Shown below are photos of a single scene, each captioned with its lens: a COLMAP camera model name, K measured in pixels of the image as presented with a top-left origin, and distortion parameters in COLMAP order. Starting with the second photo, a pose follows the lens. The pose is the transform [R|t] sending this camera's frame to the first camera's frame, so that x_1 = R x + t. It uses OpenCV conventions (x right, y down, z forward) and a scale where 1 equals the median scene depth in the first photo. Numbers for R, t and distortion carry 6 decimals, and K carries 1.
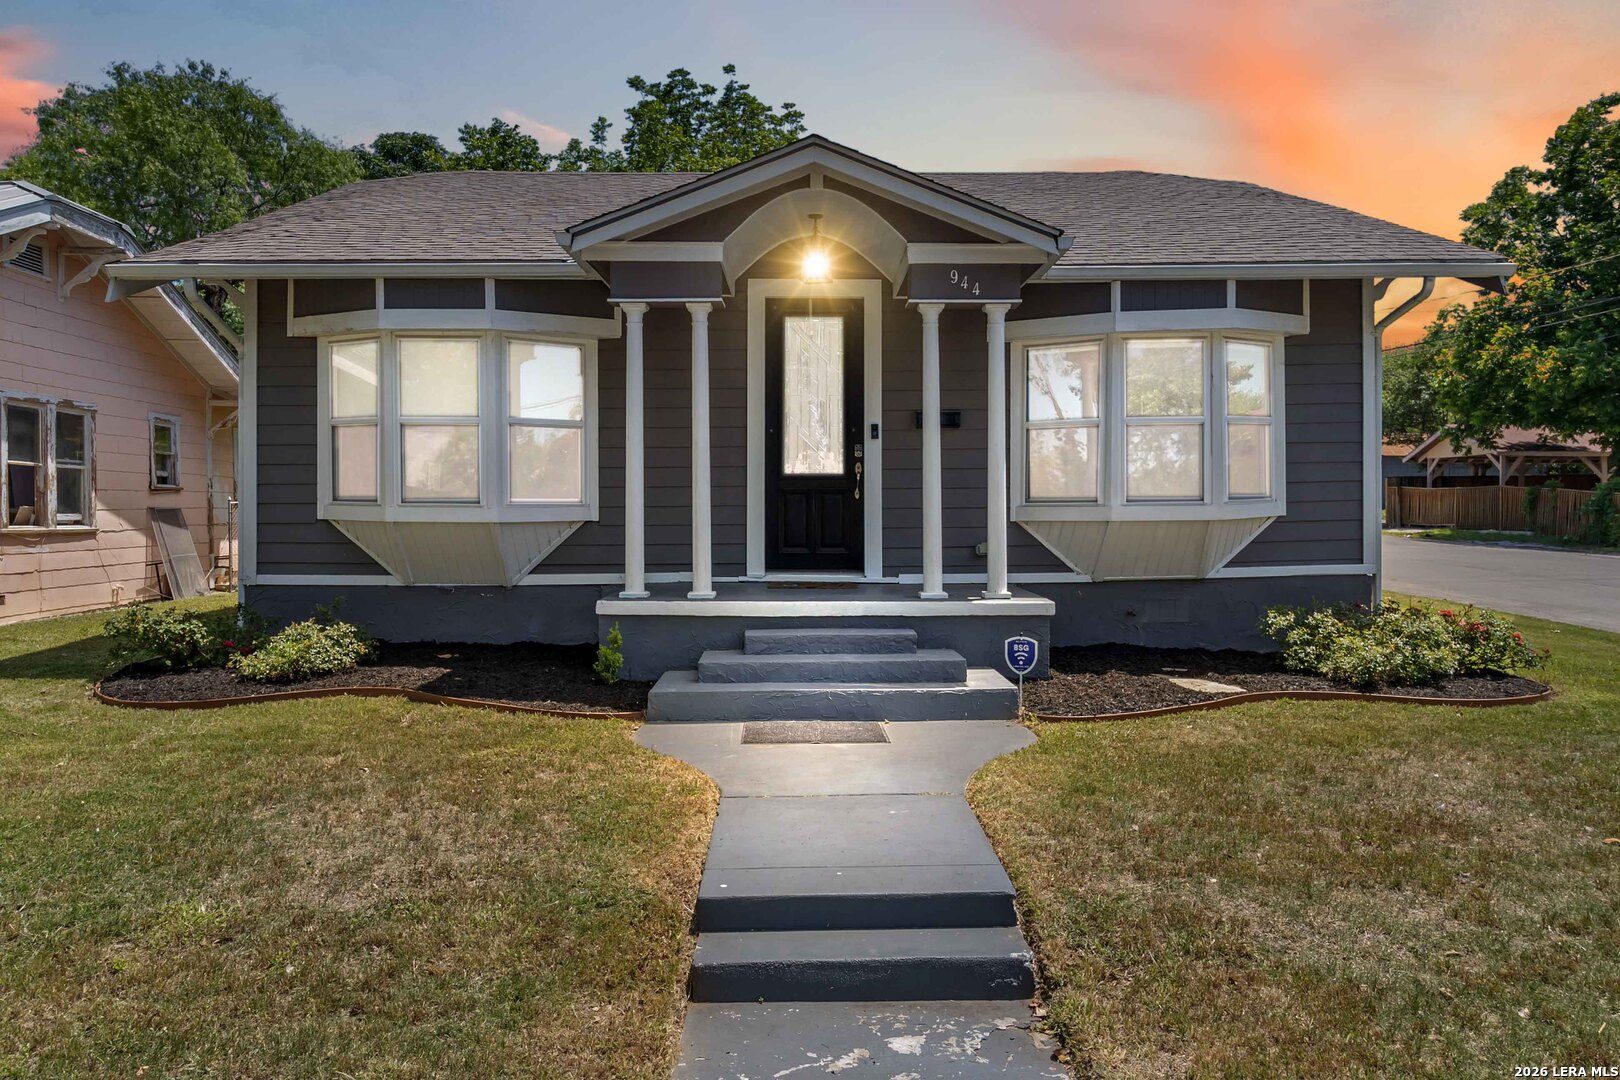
lens RADIAL K [[709.2, 0, 807.5], [0, 709.2, 532.1], [0, 0, 1]] dist [0.004716, 0.000299]
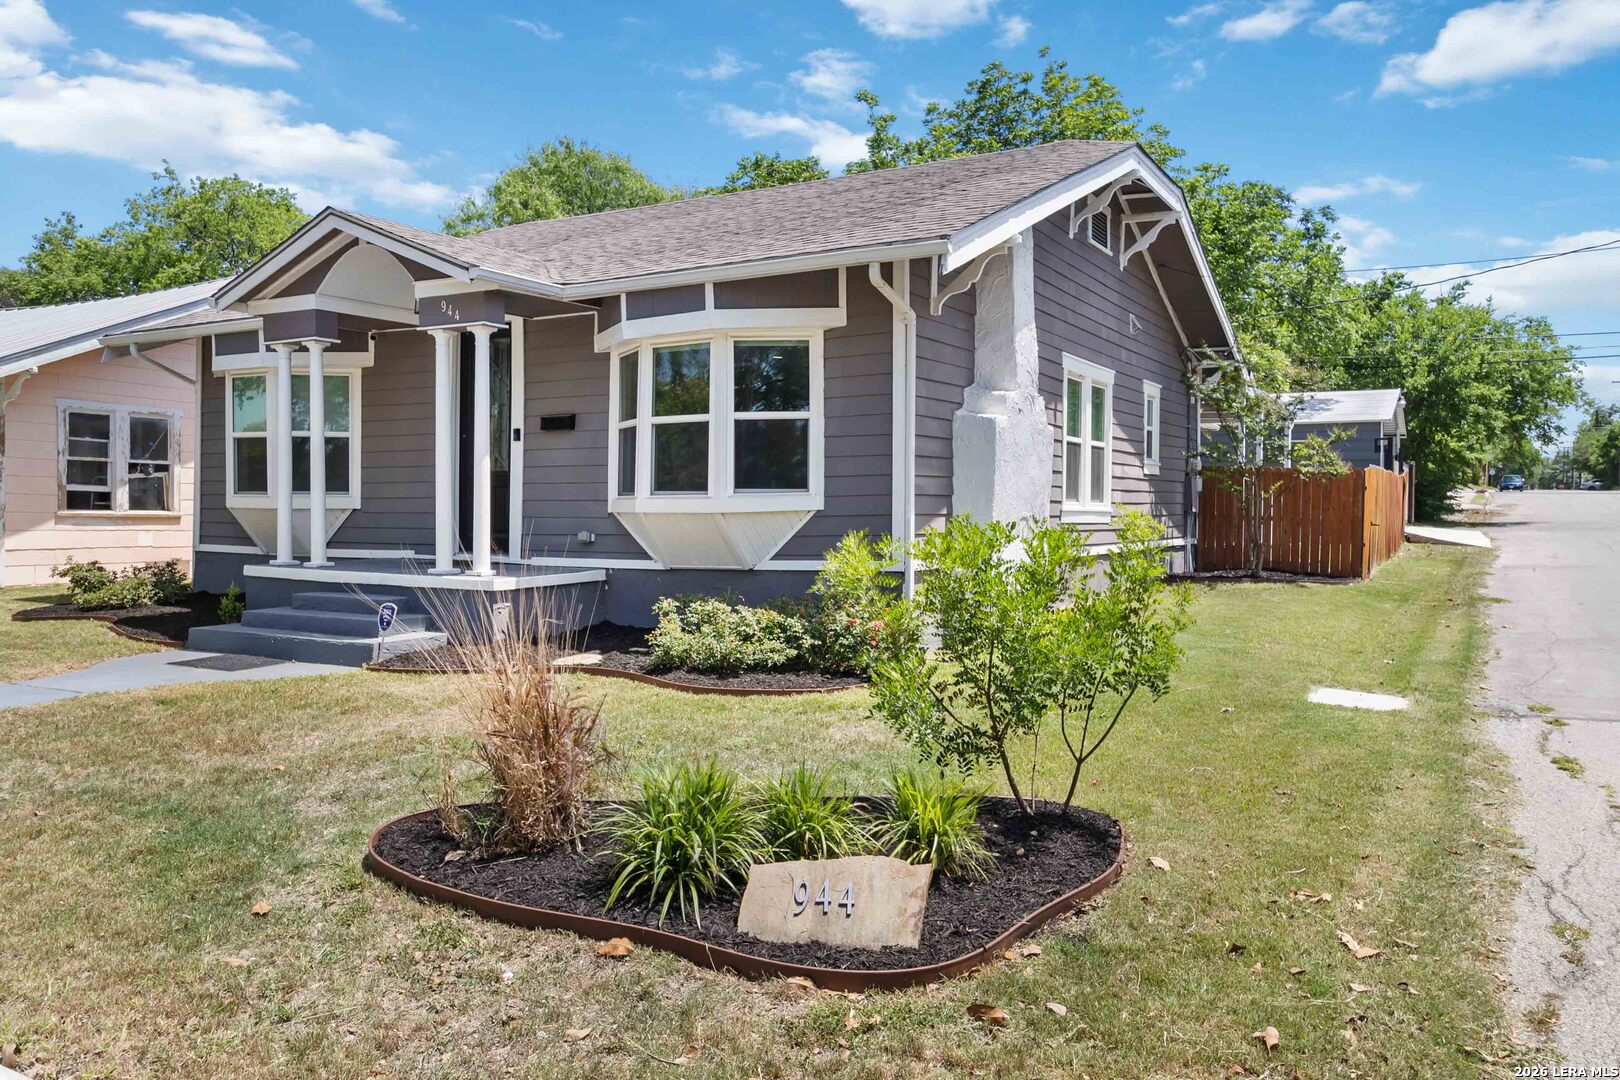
lens RADIAL K [[752.5, 0, 812.6], [0, 752.5, 538.4], [0, 0, 1]] dist [0.003492, 0.000186]
pose [[0.935075, 0.022313, -0.353746, 1.022389], [-0.016468, 0.999674, 0.019525, -0.003570], [0.354066, -0.012432, 0.935138, 0.011811]]
